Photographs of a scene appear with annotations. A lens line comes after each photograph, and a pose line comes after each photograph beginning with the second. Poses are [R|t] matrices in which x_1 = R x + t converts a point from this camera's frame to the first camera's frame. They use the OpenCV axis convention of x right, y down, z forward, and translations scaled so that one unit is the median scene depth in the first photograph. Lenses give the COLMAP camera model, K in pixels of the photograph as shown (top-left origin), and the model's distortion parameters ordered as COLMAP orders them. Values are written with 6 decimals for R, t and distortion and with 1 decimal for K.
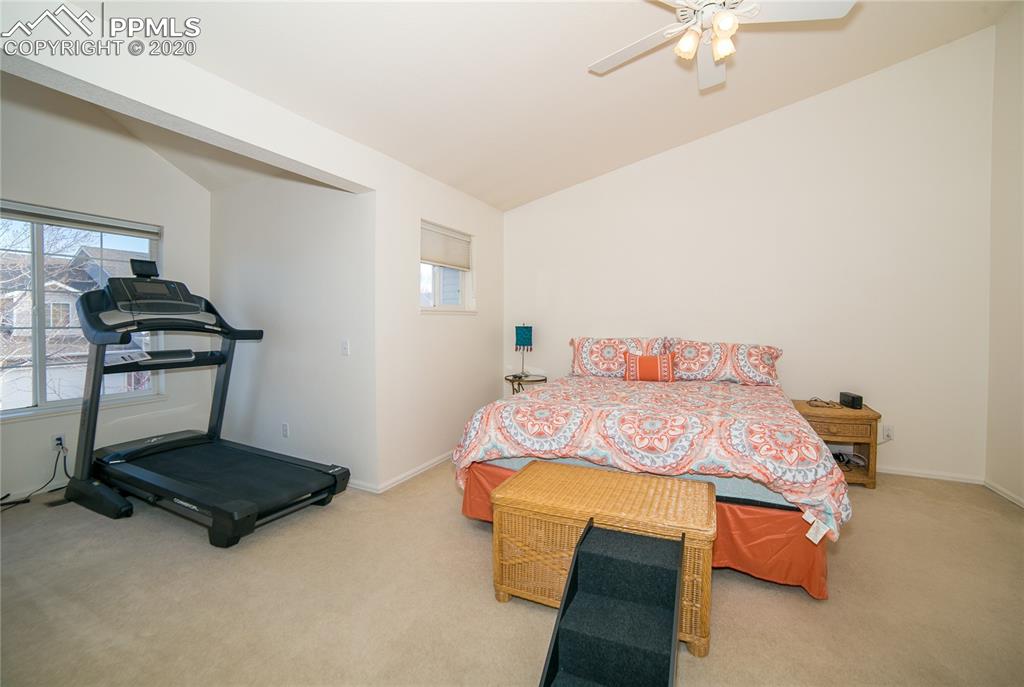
lens RADIAL K [[418.2, 0, 512.5], [0, 418.2, 333.3], [0, 0, 1]] dist [-0.048458, 0.003695]
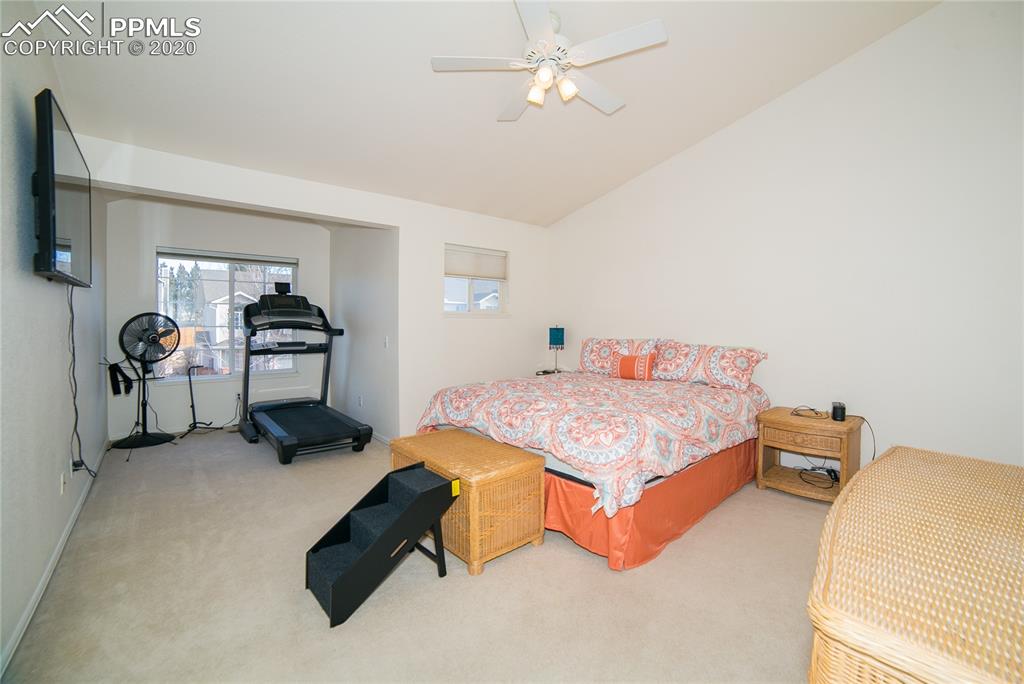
lens RADIAL K [[418.2, 0, 544.2], [0, 418.2, 339.0], [0, 0, 1]] dist [-0.048458, 0.003695]
pose [[0.929560, 0.015312, -0.368352, 0.547122], [-0.012650, 0.999874, 0.009641, 0.004351], [0.368453, -0.004302, 0.929636, -0.079106]]
